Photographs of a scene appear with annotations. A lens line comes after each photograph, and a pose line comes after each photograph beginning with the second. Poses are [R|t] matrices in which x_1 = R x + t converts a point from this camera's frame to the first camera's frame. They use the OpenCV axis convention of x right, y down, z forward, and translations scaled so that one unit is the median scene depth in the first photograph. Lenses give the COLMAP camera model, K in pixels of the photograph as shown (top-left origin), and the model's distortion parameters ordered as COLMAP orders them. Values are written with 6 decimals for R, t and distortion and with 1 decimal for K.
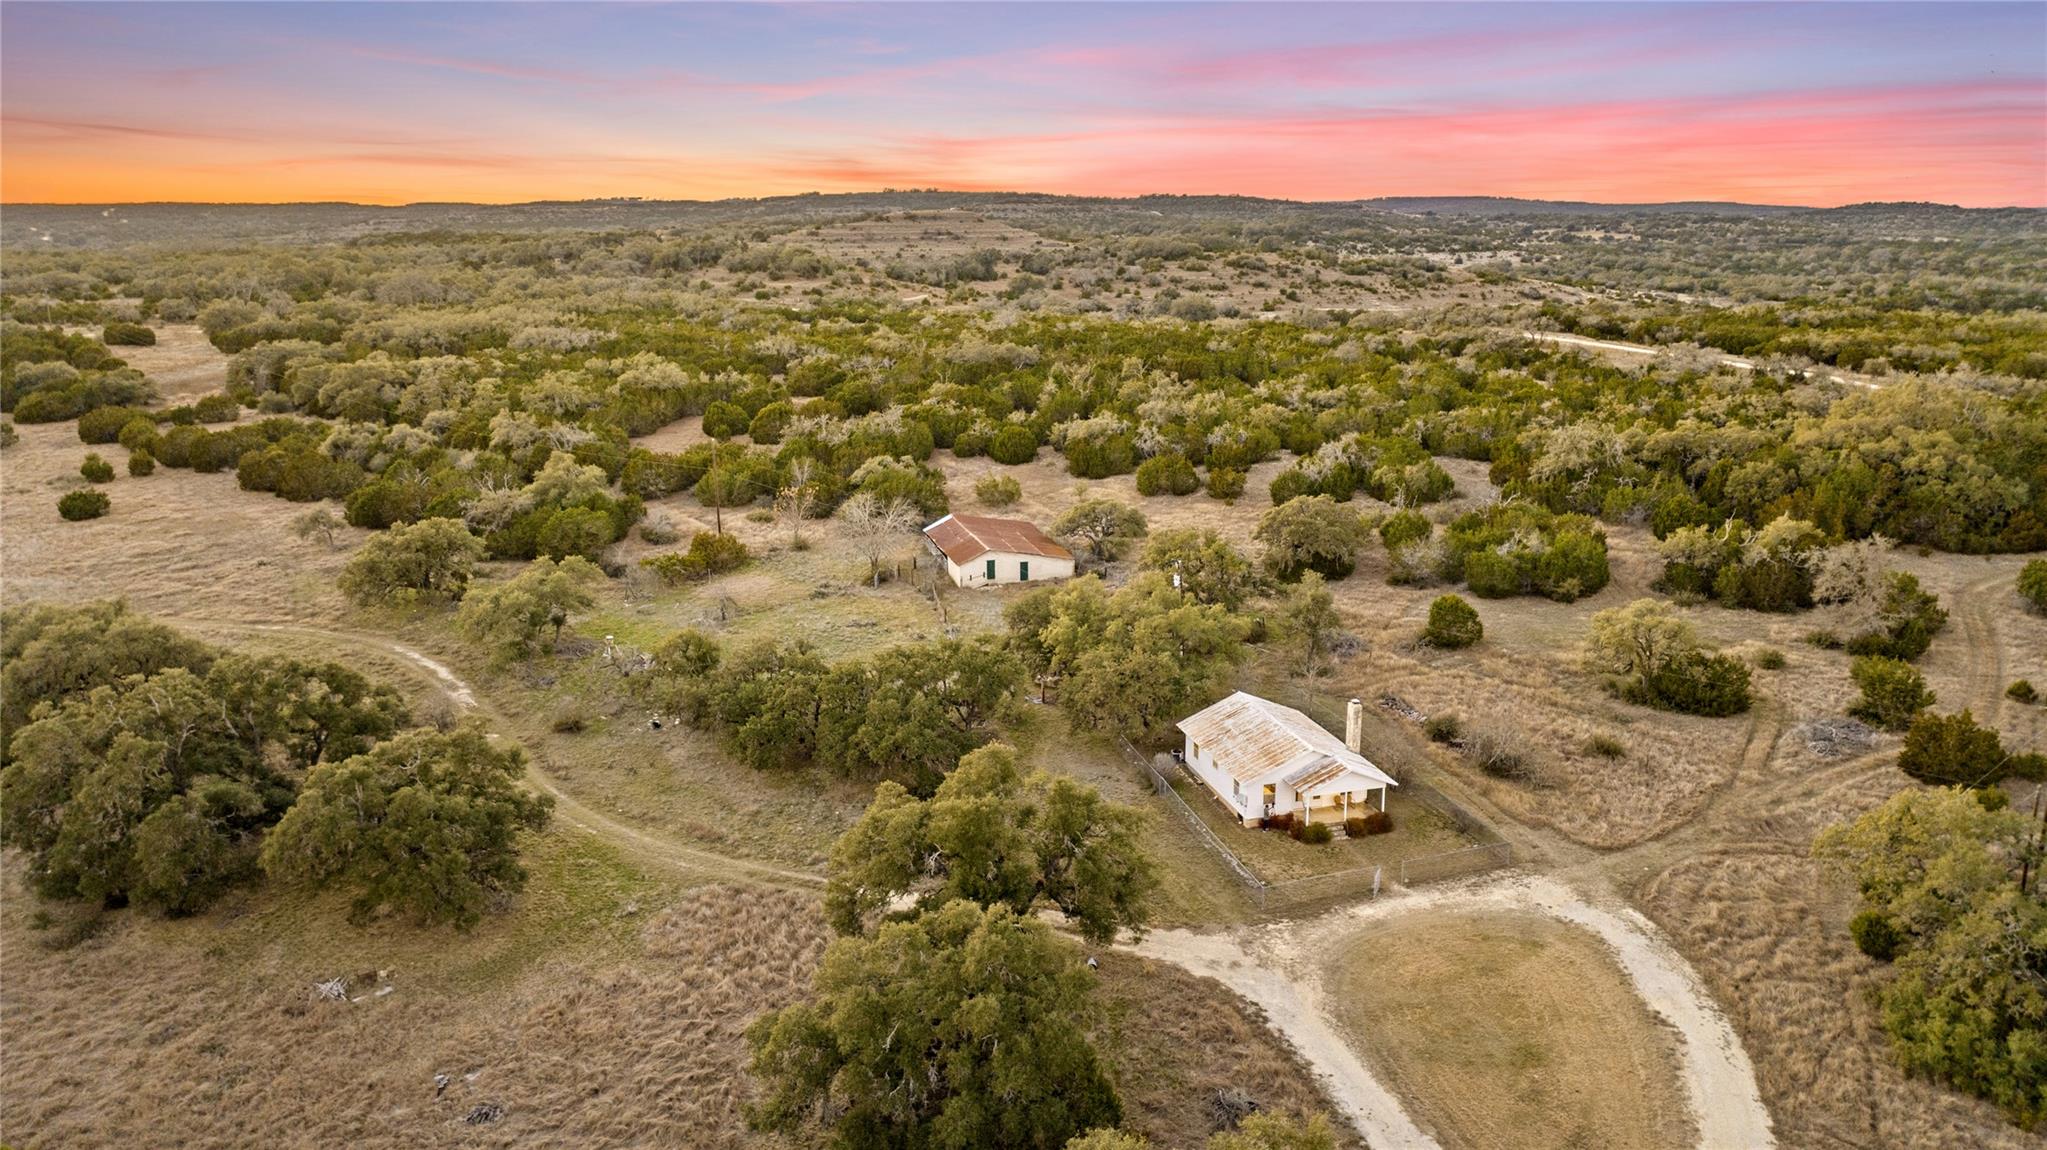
lens RADIAL K [[1416.8, 0, 1023.5], [0, 1416.8, 575.0], [0, 0, 1]] dist [-0.024156, 0.001662]
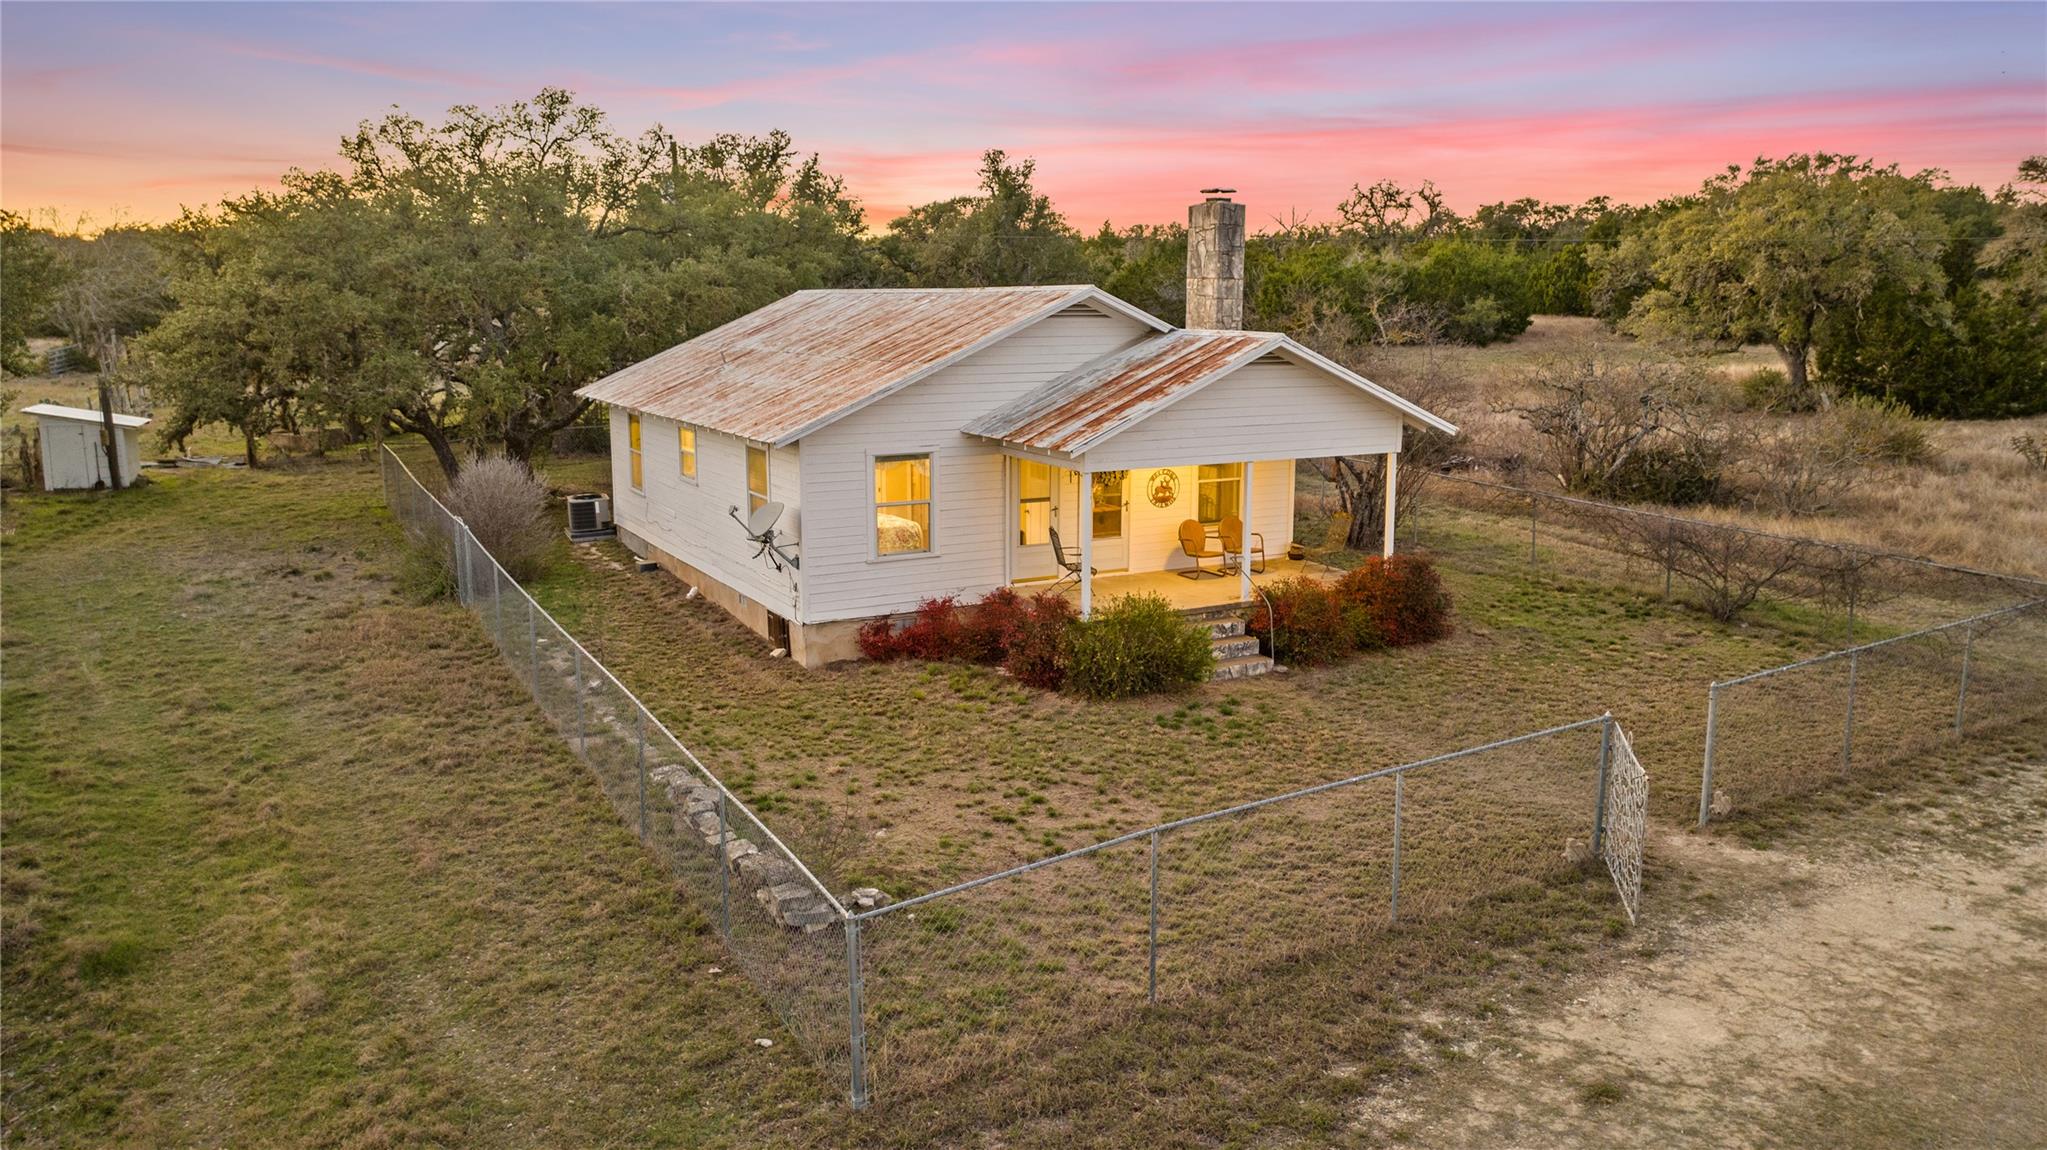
lens RADIAL K [[1426.6, 0, 1023.5], [0, 1426.6, 575.0], [0, 0, 1]] dist [-0.045447, 0.045680]
pose [[0.969761, -0.032756, 0.241847, 0.138205], [0.046257, 0.997660, -0.050357, 0.177086], [-0.239631, 0.060021, 0.969007, 0.783109]]
